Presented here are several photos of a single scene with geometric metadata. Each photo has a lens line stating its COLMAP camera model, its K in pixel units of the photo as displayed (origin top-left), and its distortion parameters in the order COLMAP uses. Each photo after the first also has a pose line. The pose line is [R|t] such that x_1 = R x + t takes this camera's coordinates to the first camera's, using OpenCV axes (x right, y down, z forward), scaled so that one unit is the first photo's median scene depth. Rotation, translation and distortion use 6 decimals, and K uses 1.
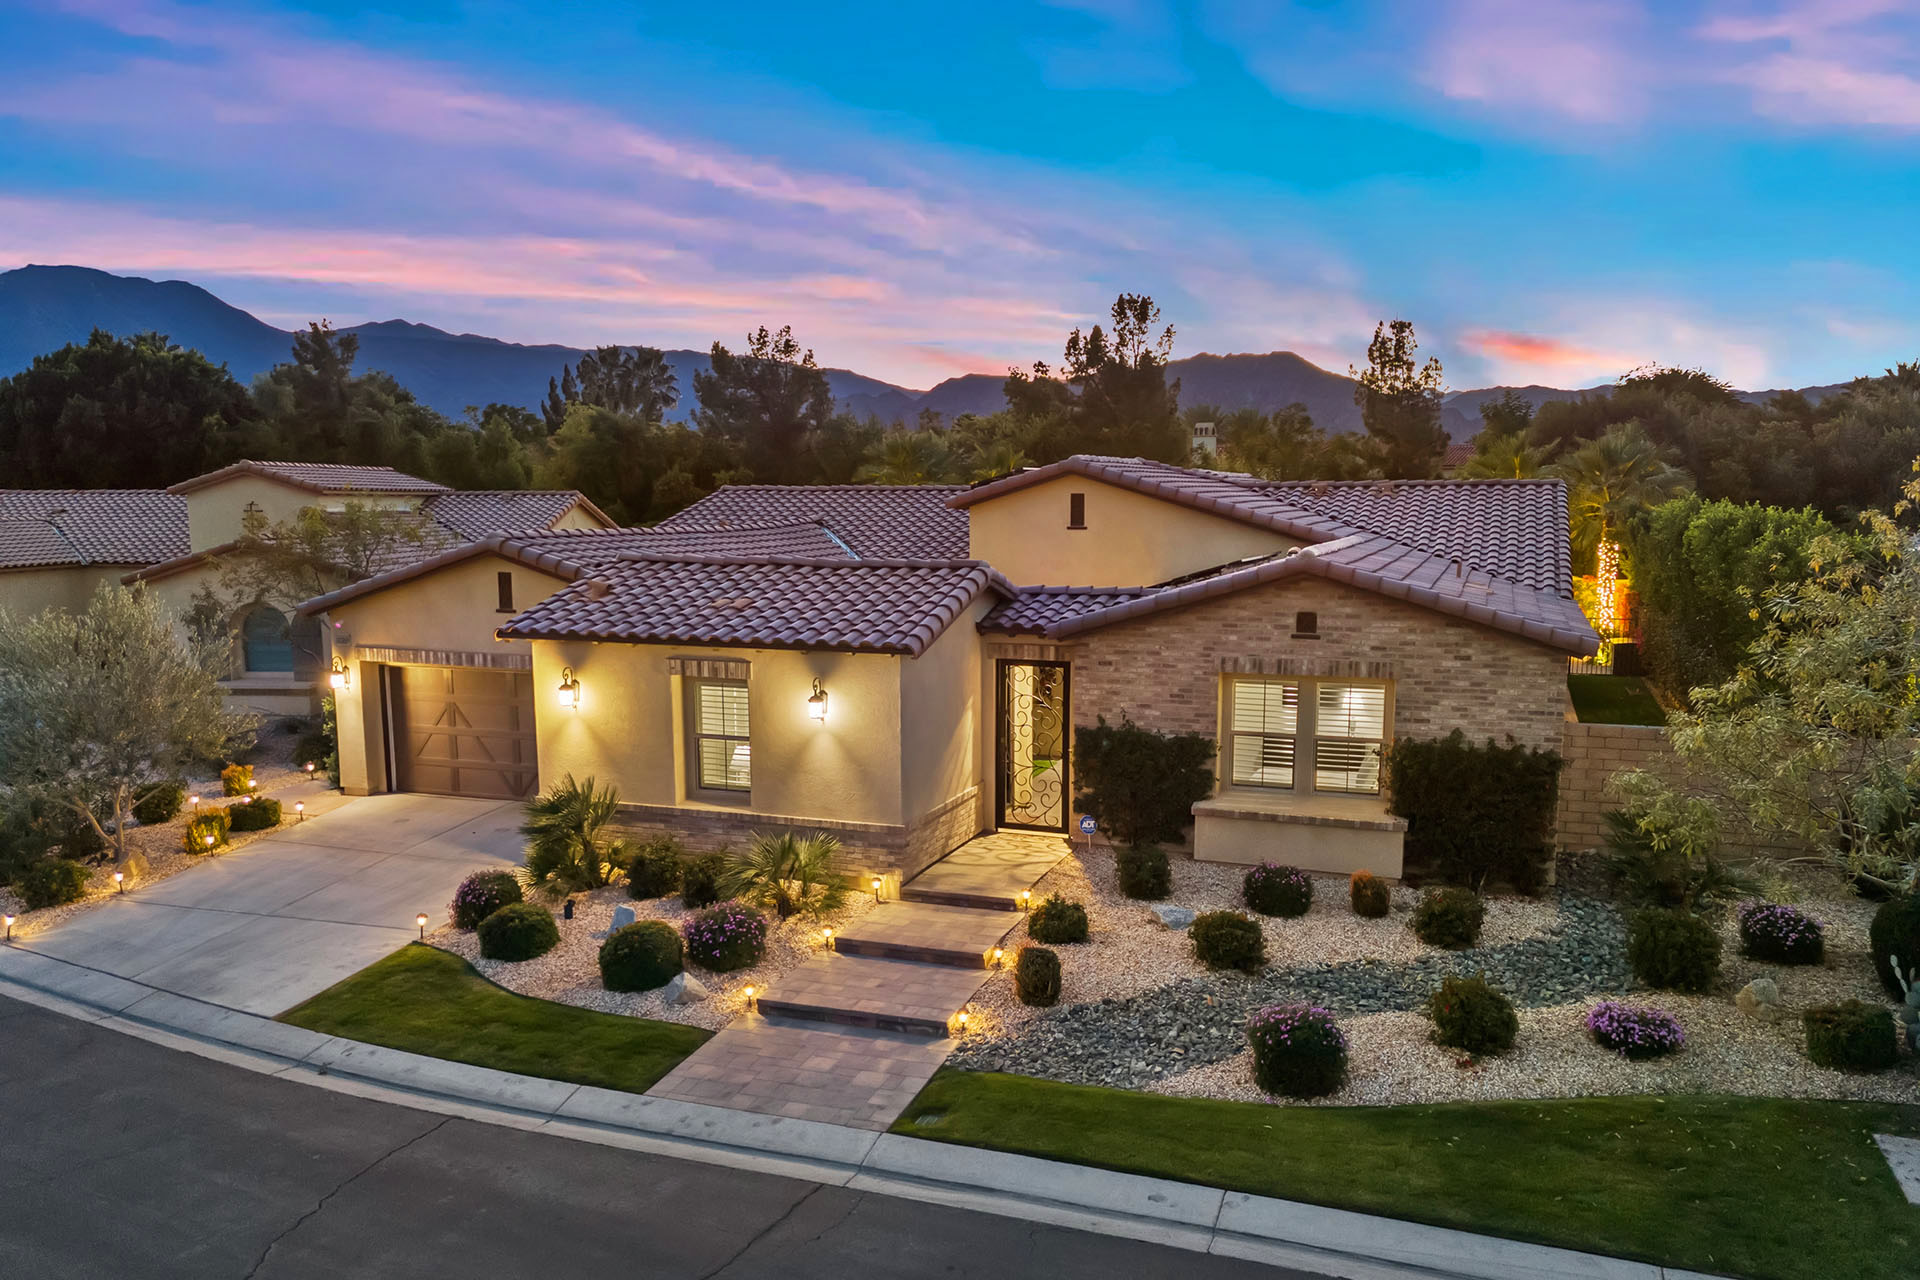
lens RADIAL K [[1299.6, 0, 960.0], [0, 1299.6, 640.0], [0, 0, 1]] dist [0.038451, -0.001212]
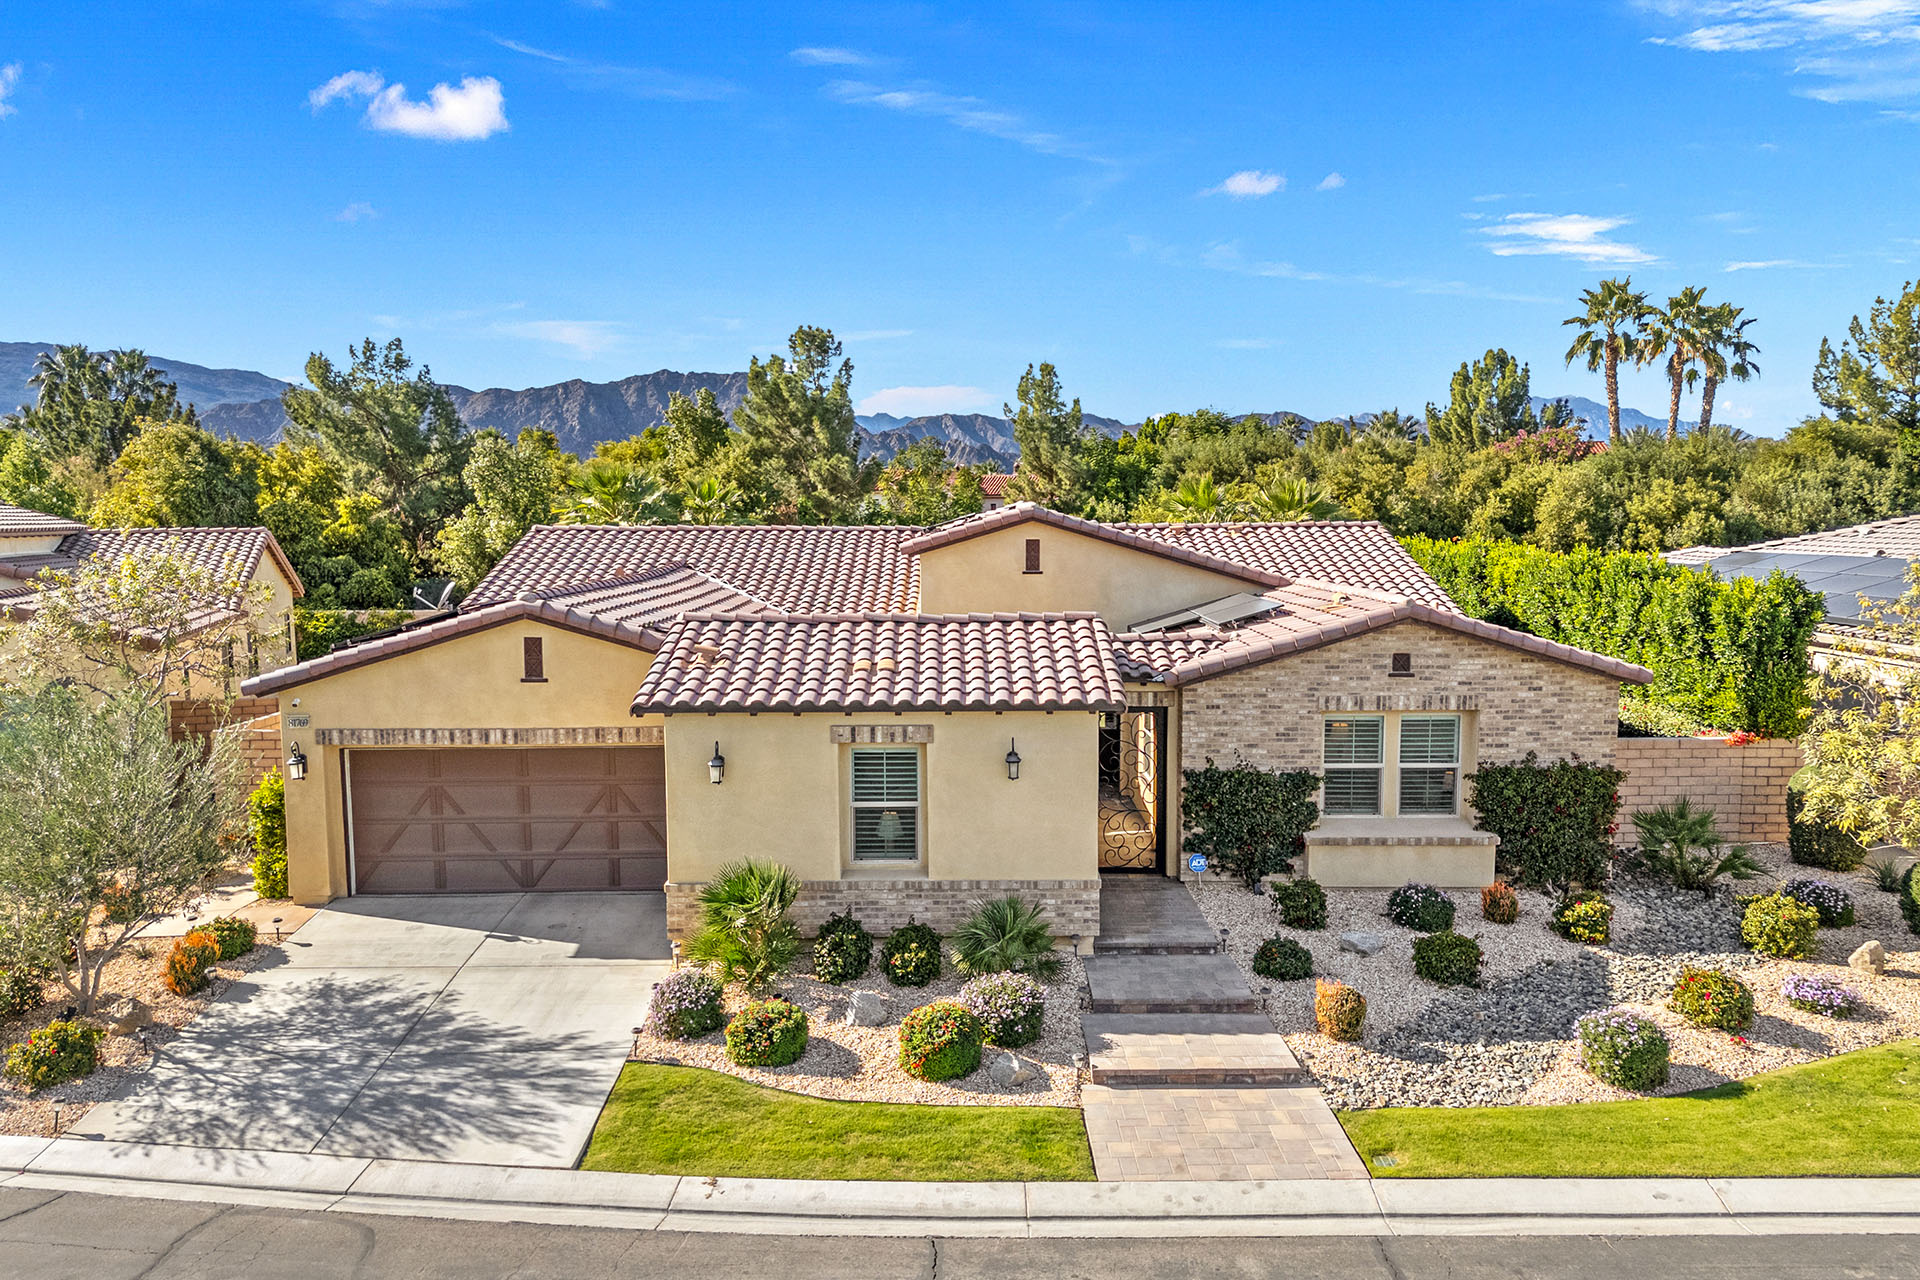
lens RADIAL K [[1315.8, 0, 960.0], [0, 1315.8, 640.0], [0, 0, 1]] dist [0.036643, -0.000120]
pose [[0.944014, -0.032009, 0.328350, -0.458667], [0.038638, 0.999160, -0.013683, -0.031662], [-0.327636, 0.025603, 0.944457, 0.066116]]
